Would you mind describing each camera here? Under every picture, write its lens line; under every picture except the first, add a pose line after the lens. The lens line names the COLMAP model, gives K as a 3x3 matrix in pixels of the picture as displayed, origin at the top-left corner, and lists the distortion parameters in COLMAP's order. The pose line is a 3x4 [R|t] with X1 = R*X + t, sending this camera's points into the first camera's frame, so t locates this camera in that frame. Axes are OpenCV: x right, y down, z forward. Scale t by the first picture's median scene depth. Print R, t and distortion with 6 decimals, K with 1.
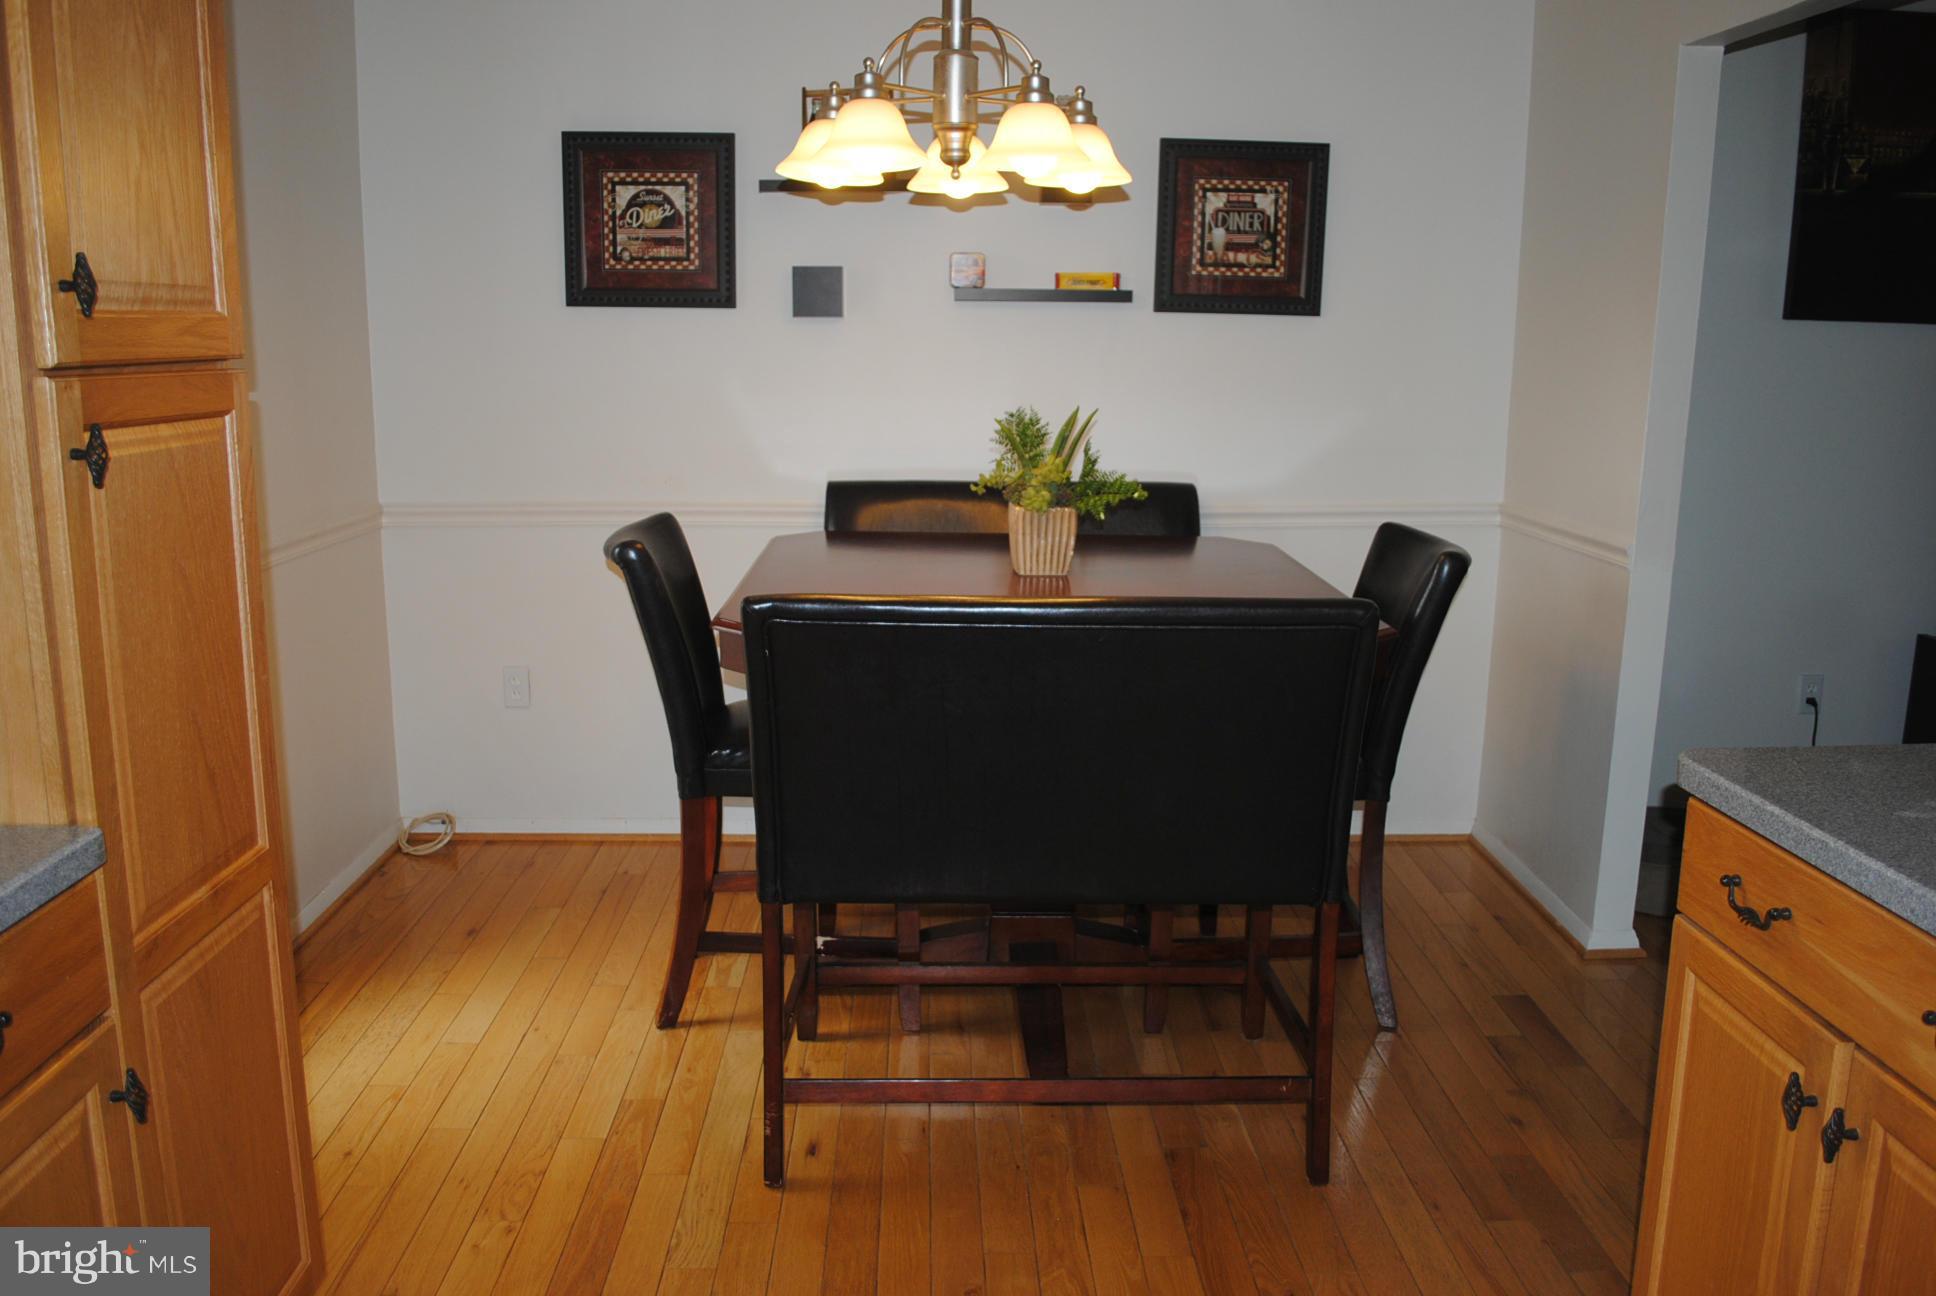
lens RADIAL K [[1526.5, 0, 968.0], [0, 1526.5, 648.0], [0, 0, 1]] dist [-0.085330, 0.009934]
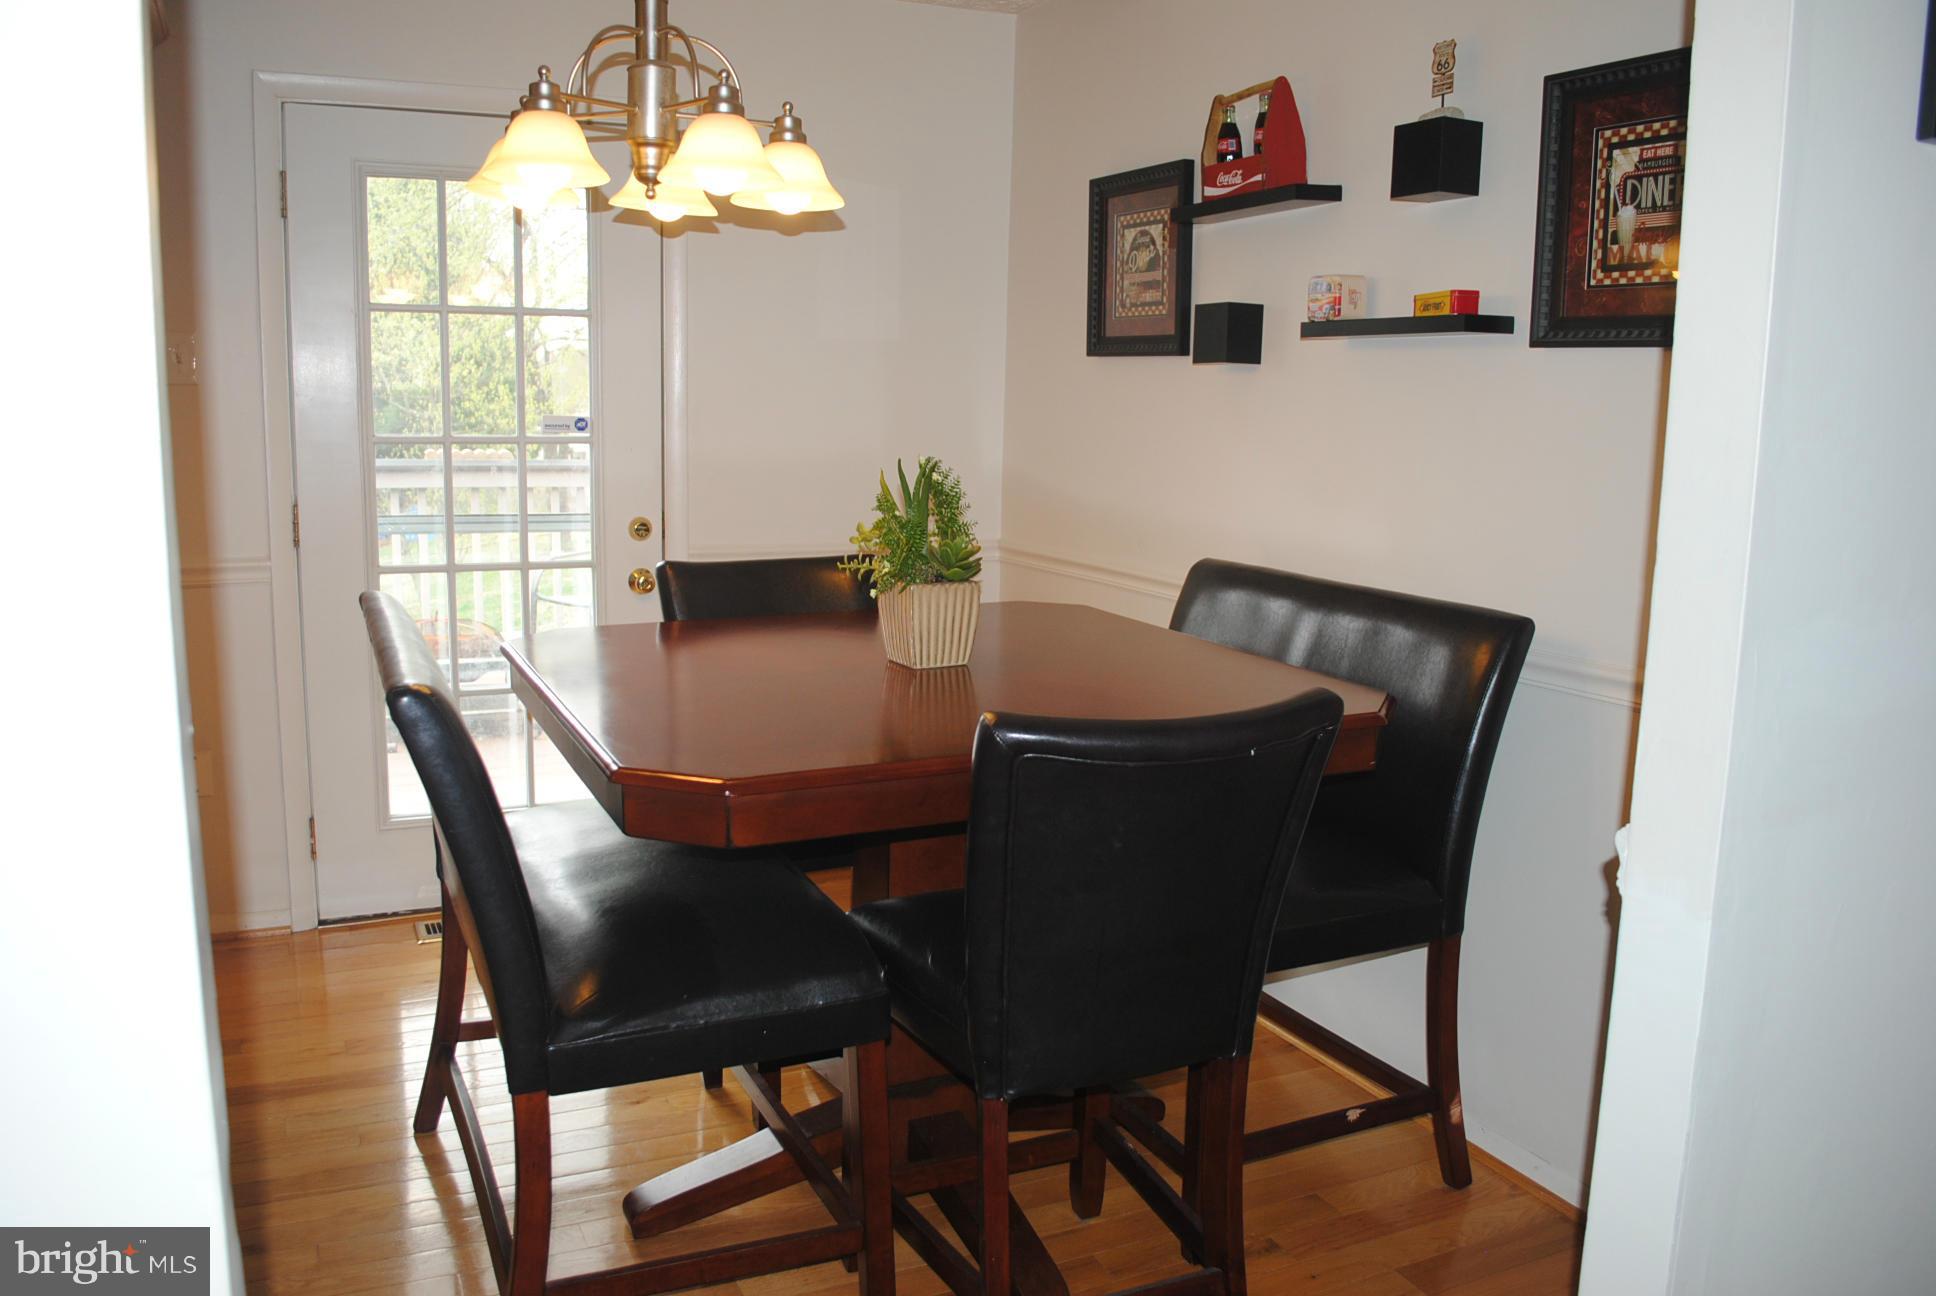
lens RADIAL K [[1526.5, 0, 968.0], [0, 1526.5, 648.0], [0, 0, 1]] dist [-0.085330, 0.009934]
pose [[0.397386, 0.147272, -0.905757, 0.629099], [-0.204420, 0.976443, 0.069079, -0.093479], [0.894593, 0.157704, 0.418130, 0.547574]]
